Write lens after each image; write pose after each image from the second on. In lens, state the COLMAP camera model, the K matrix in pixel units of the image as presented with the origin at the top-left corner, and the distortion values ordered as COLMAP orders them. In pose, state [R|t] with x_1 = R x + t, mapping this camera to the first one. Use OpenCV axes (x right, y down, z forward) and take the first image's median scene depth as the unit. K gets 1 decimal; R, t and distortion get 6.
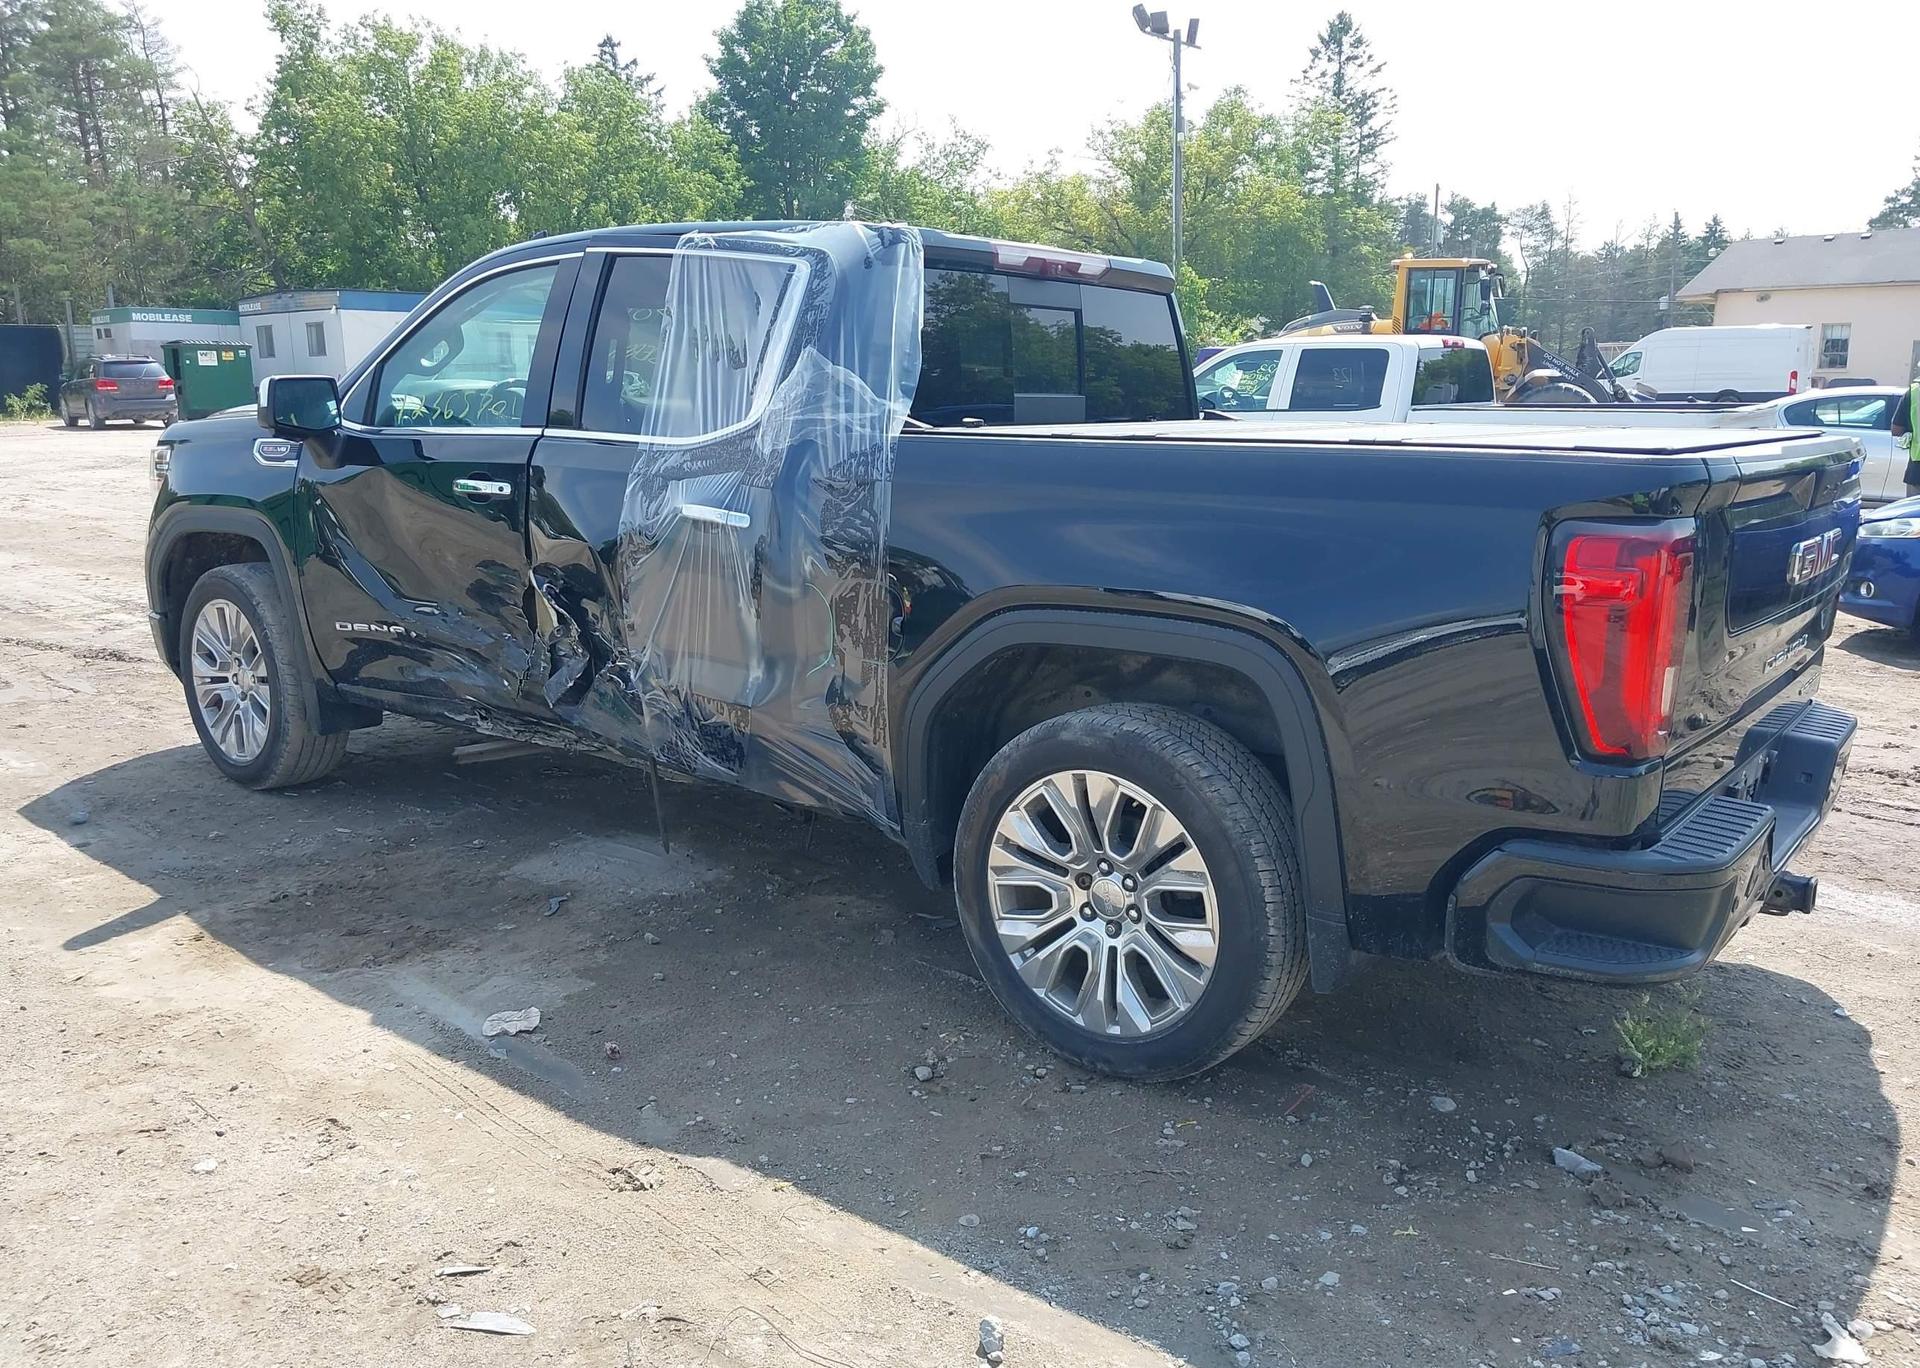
lens RADIAL K [[1506.7, 0, 965.6], [0, 1506.7, 729.8], [0, 0, 1]] dist [0.034669, -0.043234]
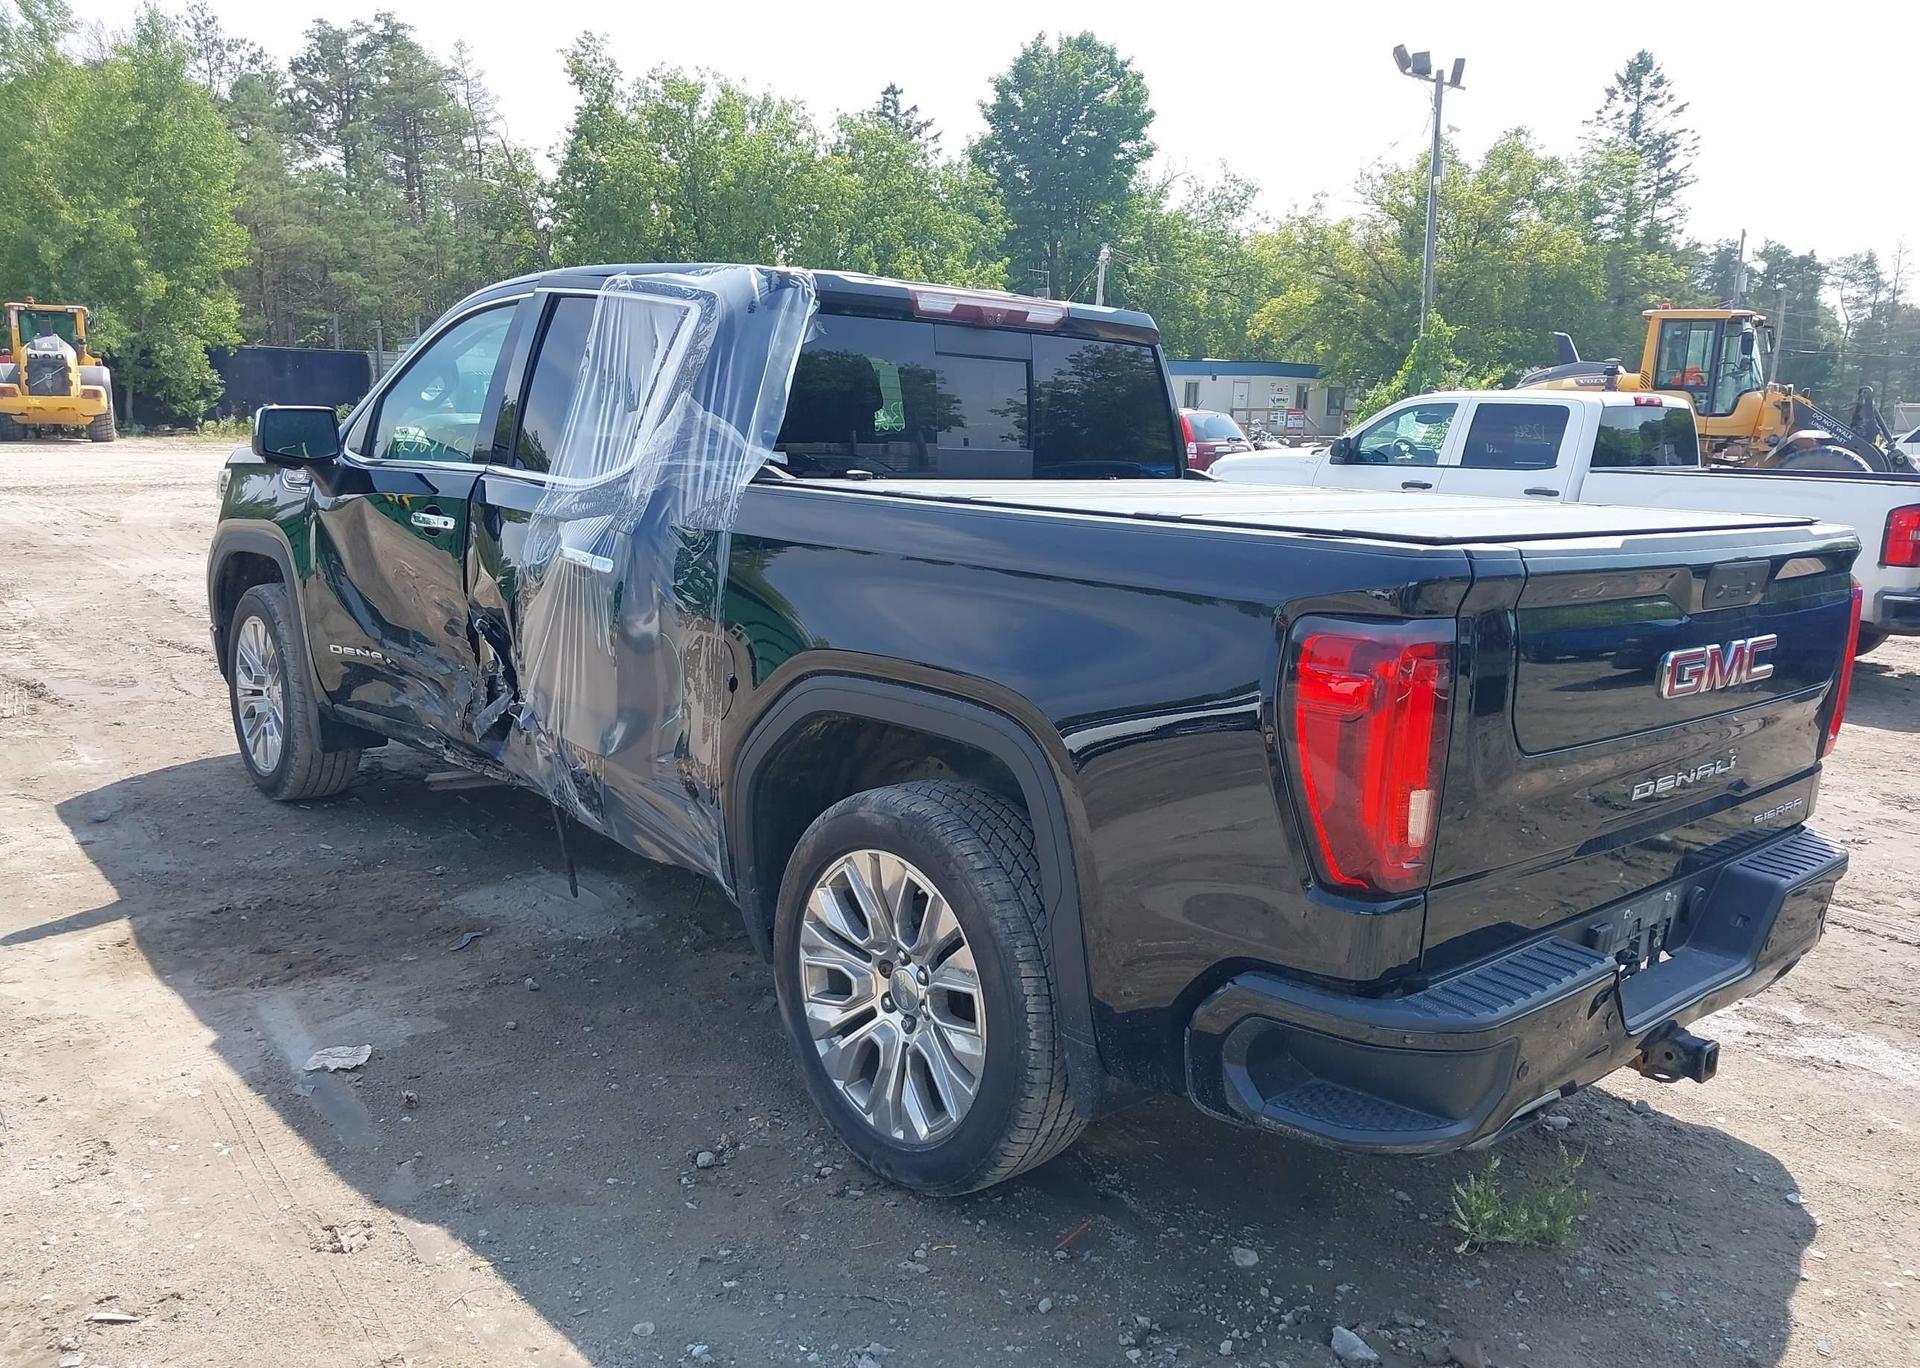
lens RADIAL K [[1506.6, 0, 960.3], [0, 1506.6, 730.6], [0, 0, 1]] dist [0.038759, -0.049753]
pose [[0.983900, 0.061972, -0.167632, 0.193674], [-0.066107, 0.997628, -0.019195, -0.022462], [0.166045, 0.029967, 0.985663, 0.060161]]
